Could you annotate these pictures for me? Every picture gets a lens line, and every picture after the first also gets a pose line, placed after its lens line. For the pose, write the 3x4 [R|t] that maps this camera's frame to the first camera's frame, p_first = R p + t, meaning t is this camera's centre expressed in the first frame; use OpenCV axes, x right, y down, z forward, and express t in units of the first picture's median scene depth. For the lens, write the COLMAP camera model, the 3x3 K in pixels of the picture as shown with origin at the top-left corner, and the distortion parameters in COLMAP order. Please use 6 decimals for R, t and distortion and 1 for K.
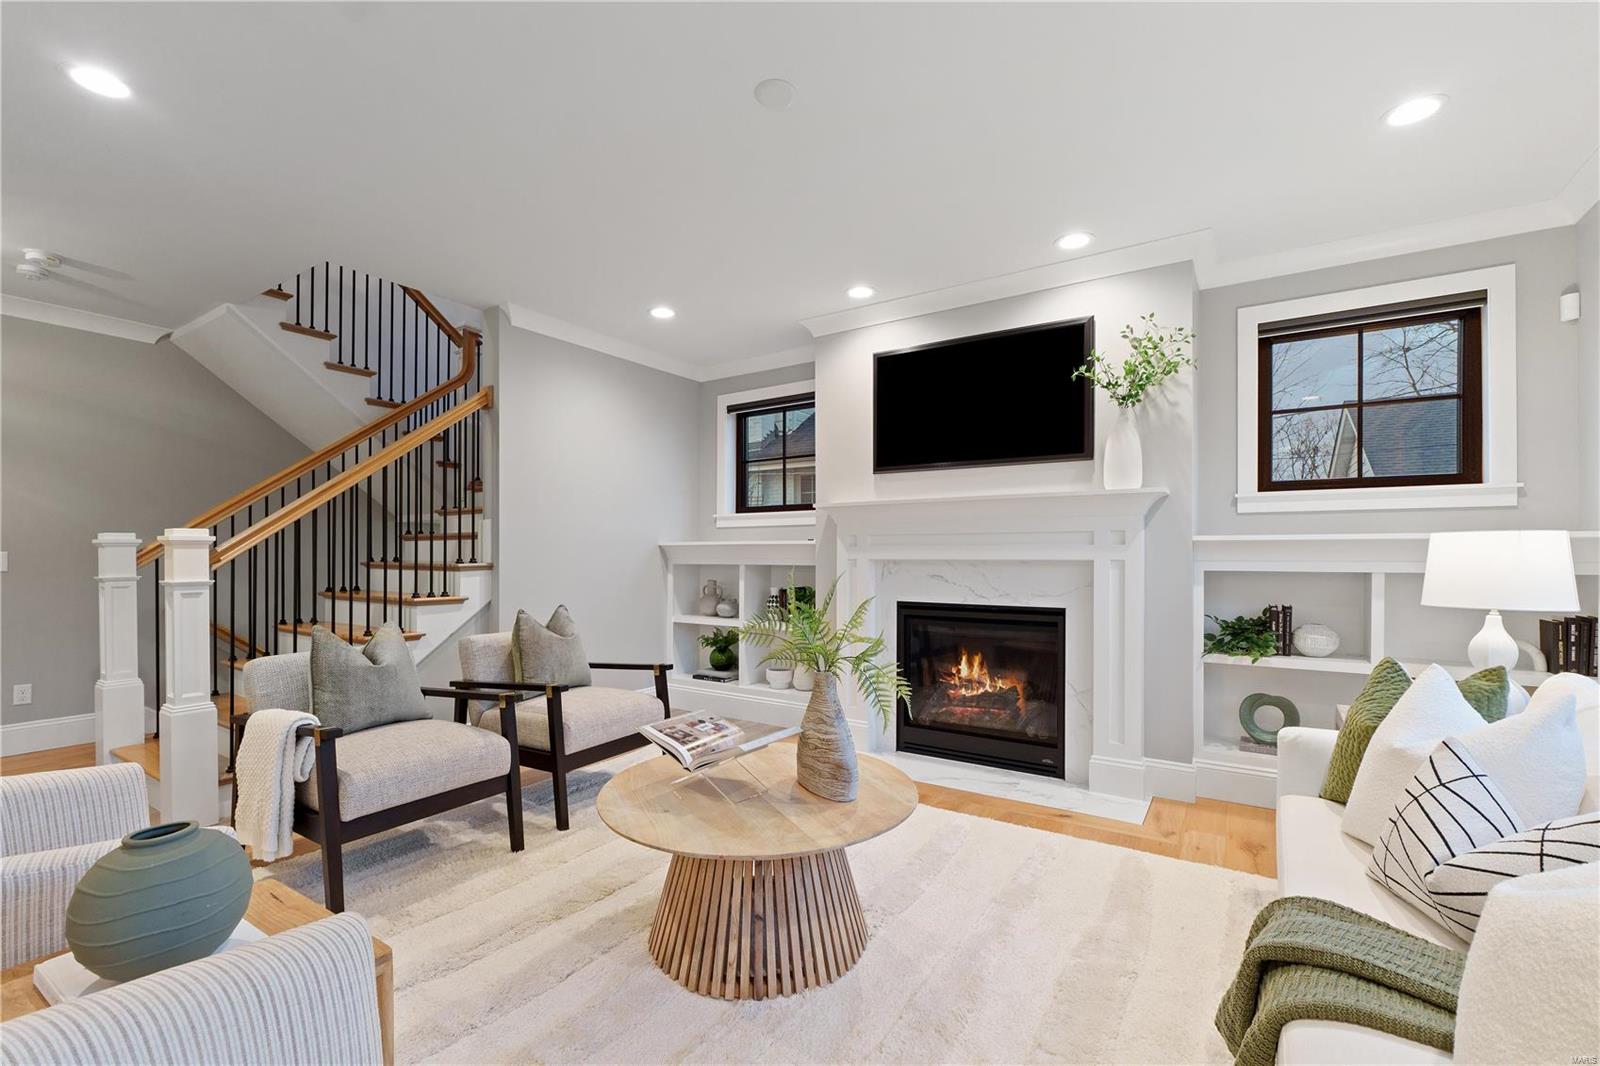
lens RADIAL K [[685.3, 0, 799.4], [0, 685.3, 558.3], [0, 0, 1]] dist [-0.008464, -0.000245]
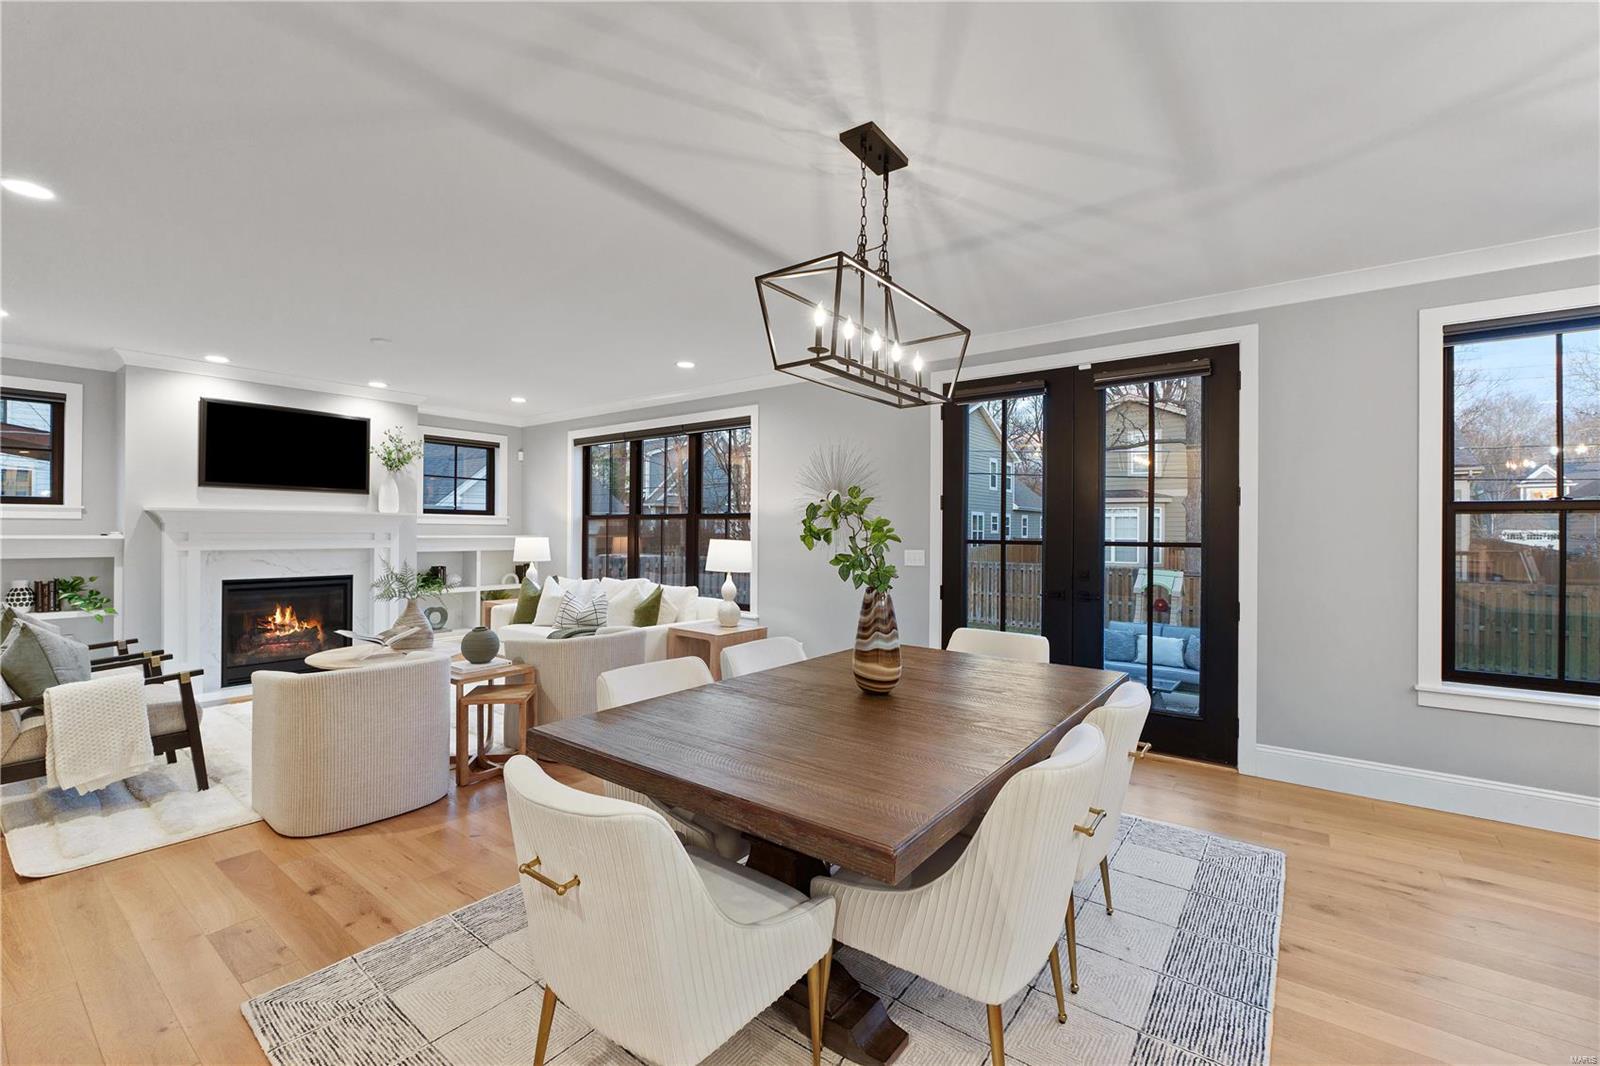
lens RADIAL K [[673.3, 0, 802.3], [0, 673.3, 530.1], [0, 0, 1]] dist [-0.006908, -0.000046]
pose [[0.068633, 0.002022, 0.997640, -1.294884], [-0.001318, 0.999997, -0.001936, -0.043318], [-0.997641, -0.001182, 0.068636, -0.309777]]
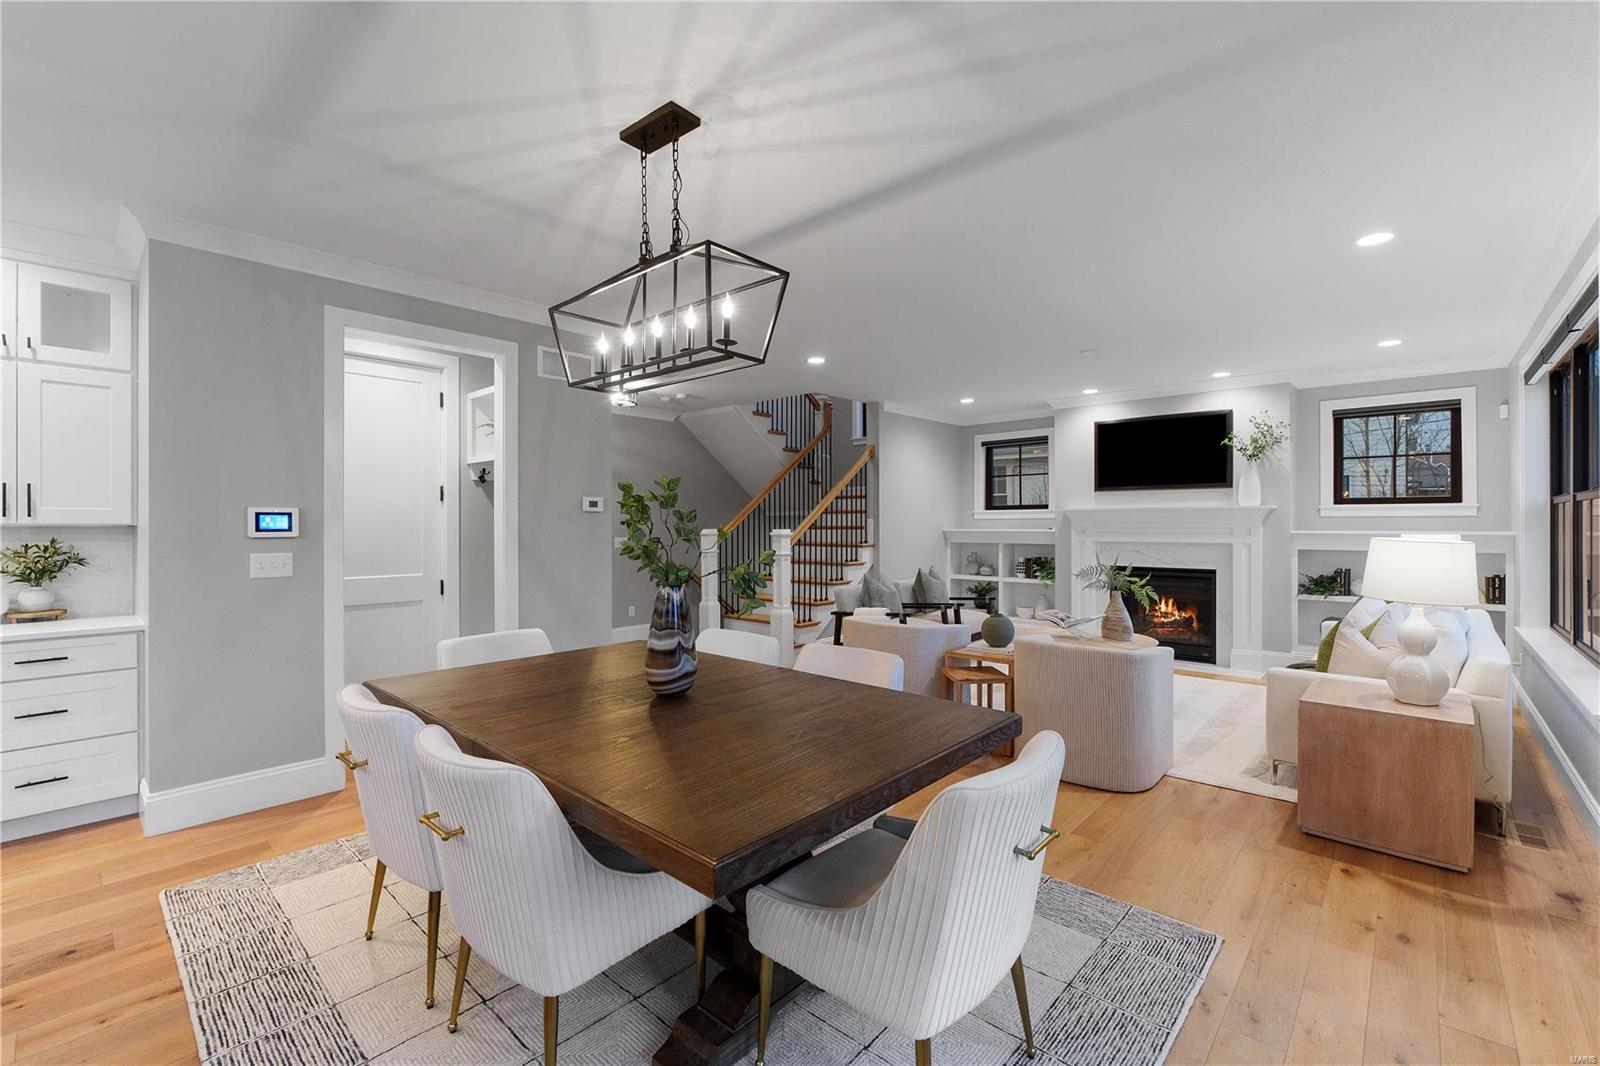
lens RADIAL K [[683.5, 0, 801.9], [0, 683.5, 524.3], [0, 0, 1]] dist [-0.009673, -0.000083]
pose [[0.987672, -0.002343, -0.156520, -0.407333], [0.001712, 0.999990, -0.004164, -0.040851], [0.156528, 0.003845, 0.987666, -0.942264]]
